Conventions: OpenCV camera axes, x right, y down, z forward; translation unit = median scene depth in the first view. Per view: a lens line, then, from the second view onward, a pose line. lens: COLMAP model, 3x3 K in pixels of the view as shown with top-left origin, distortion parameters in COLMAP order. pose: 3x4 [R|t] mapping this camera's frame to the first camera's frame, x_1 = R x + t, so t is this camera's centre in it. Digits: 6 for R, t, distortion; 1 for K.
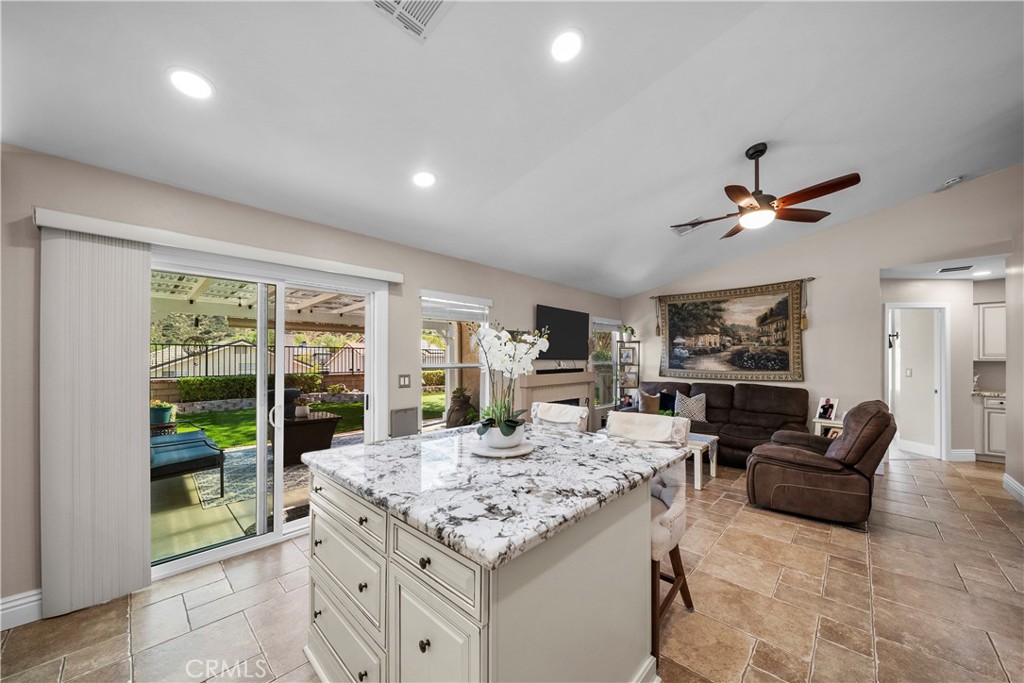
lens RADIAL K [[366.7, 0, 514.9], [0, 366.7, 359.8], [0, 0, 1]] dist [0.002069, -0.000091]
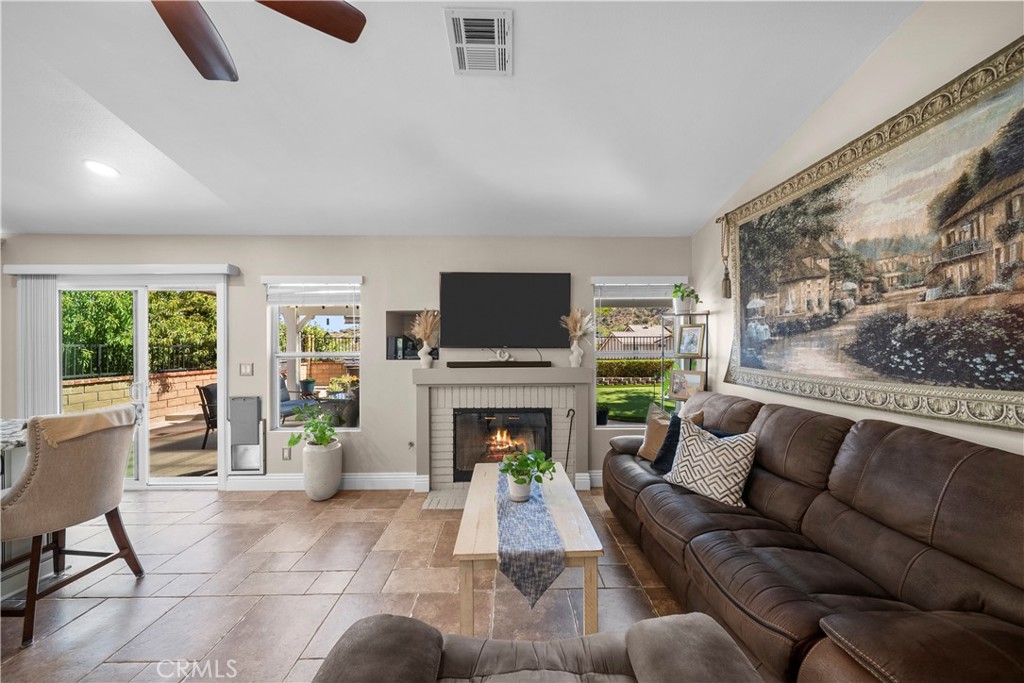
lens RADIAL K [[362.7, 0, 515.0], [0, 362.7, 347.4], [0, 0, 1]] dist [0.001040, -0.000229]
pose [[0.698634, -0.002836, -0.715473, 0.596510], [0.001196, 0.999995, -0.002796, 0.000963], [0.715478, 0.001098, 0.698635, 0.526994]]
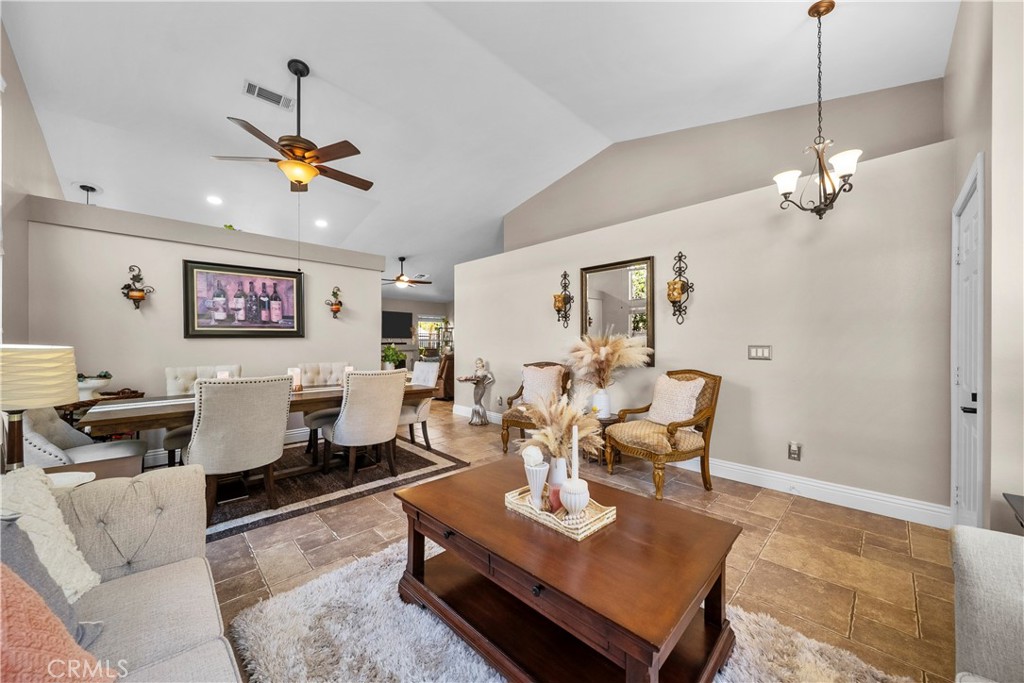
lens RADIAL K [[362.7, 0, 515.0], [0, 362.7, 347.4], [0, 0, 1]] dist [0.001040, -0.000229]
pose [[0.999415, 0.000264, -0.034192, 0.816299], [0.000146, 0.999928, 0.012002, 0.026288], [0.034193, -0.012000, 0.999343, -0.861888]]
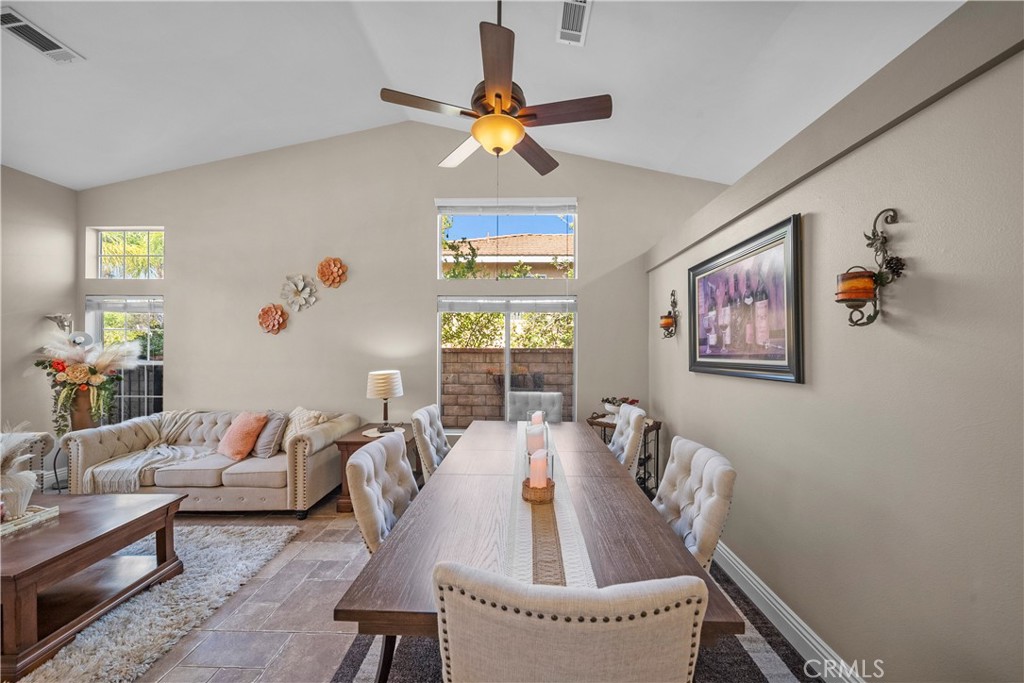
lens RADIAL K [[362.7, 0, 515.0], [0, 362.7, 347.4], [0, 0, 1]] dist [0.001040, -0.000229]
pose [[-0.740331, -0.005016, -0.672224, 0.702449], [-0.005657, 0.999983, -0.001231, -0.016425], [0.672219, 0.002891, -0.740347, 0.025790]]
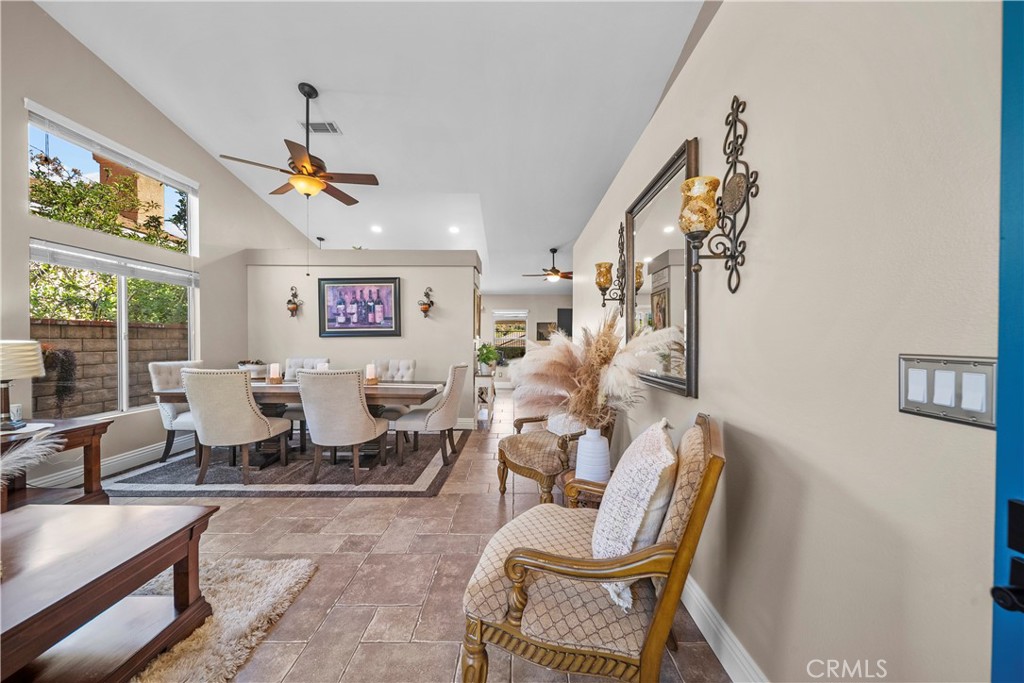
lens RADIAL K [[362.7, 0, 515.0], [0, 362.7, 347.4], [0, 0, 1]] dist [0.001040, -0.000229]
pose [[0.687336, 0.014207, -0.726201, 1.174294], [-0.002781, 0.999853, 0.016928, 0.025655], [0.726334, -0.009616, 0.687274, -0.465024]]
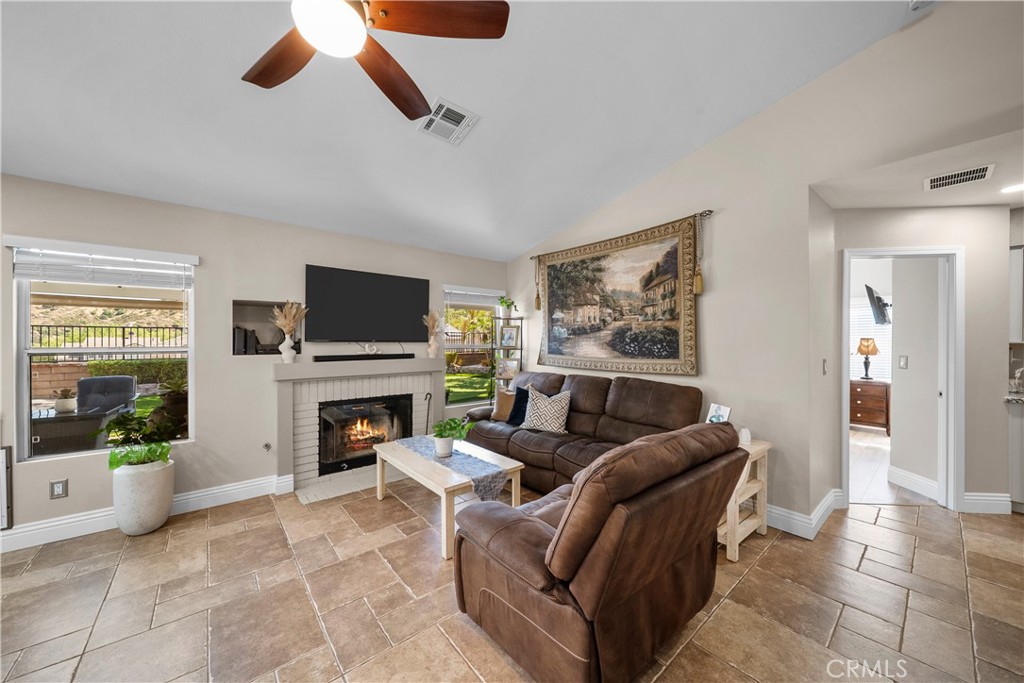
lens RADIAL K [[362.7, 0, 515.0], [0, 362.7, 347.4], [0, 0, 1]] dist [0.001040, -0.000229]
pose [[0.993099, 0.000841, -0.117273, 0.479358], [0.000774, 0.999905, 0.013727, 0.000896], [0.117273, -0.013723, 0.993005, 0.299271]]
